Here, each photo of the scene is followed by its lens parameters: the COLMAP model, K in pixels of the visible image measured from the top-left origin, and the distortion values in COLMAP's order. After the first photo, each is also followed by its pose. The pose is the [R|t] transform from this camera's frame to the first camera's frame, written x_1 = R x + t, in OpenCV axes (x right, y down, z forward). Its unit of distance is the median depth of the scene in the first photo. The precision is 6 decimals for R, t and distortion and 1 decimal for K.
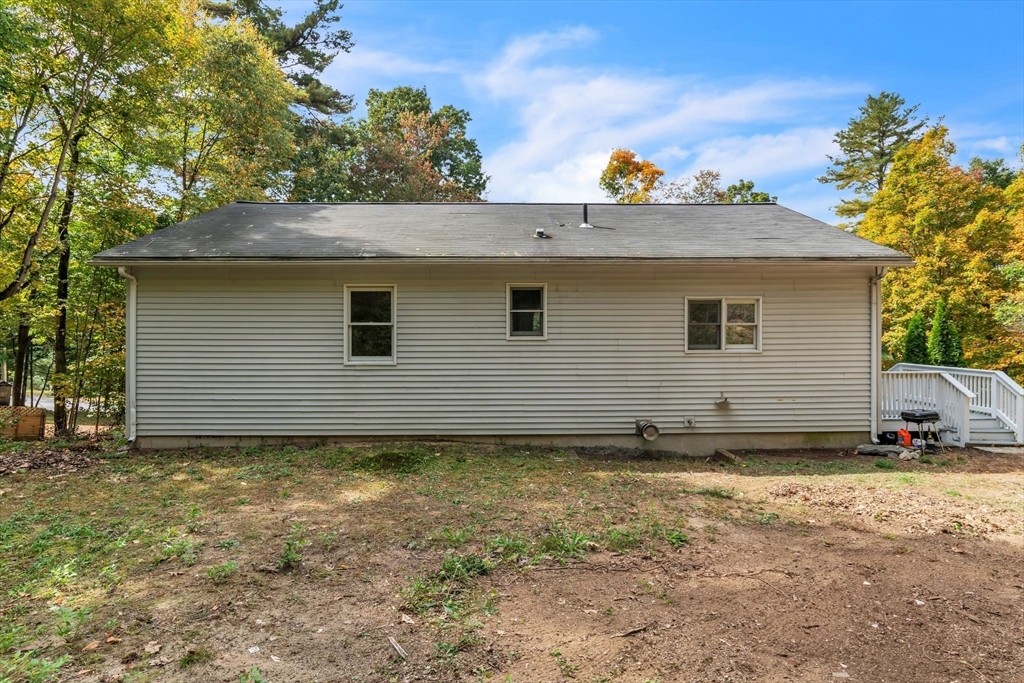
lens RADIAL K [[543.4, 0, 513.7], [0, 543.4, 337.3], [0, 0, 1]] dist [-0.005664, 0.005593]
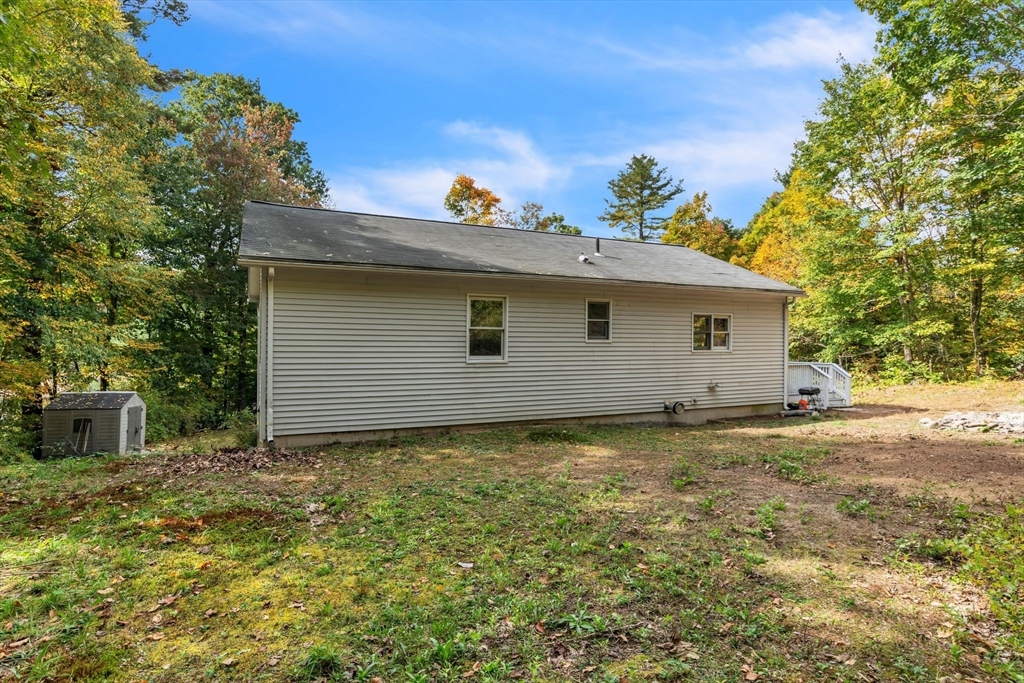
lens RADIAL K [[543.4, 0, 505.2], [0, 543.4, 345.4], [0, 0, 1]] dist [-0.005664, 0.005593]
pose [[0.912796, 0.002609, 0.408408, -0.671380], [0.001239, 0.999957, -0.009159, 0.022293], [-0.408414, 0.008866, 0.912754, -0.088265]]
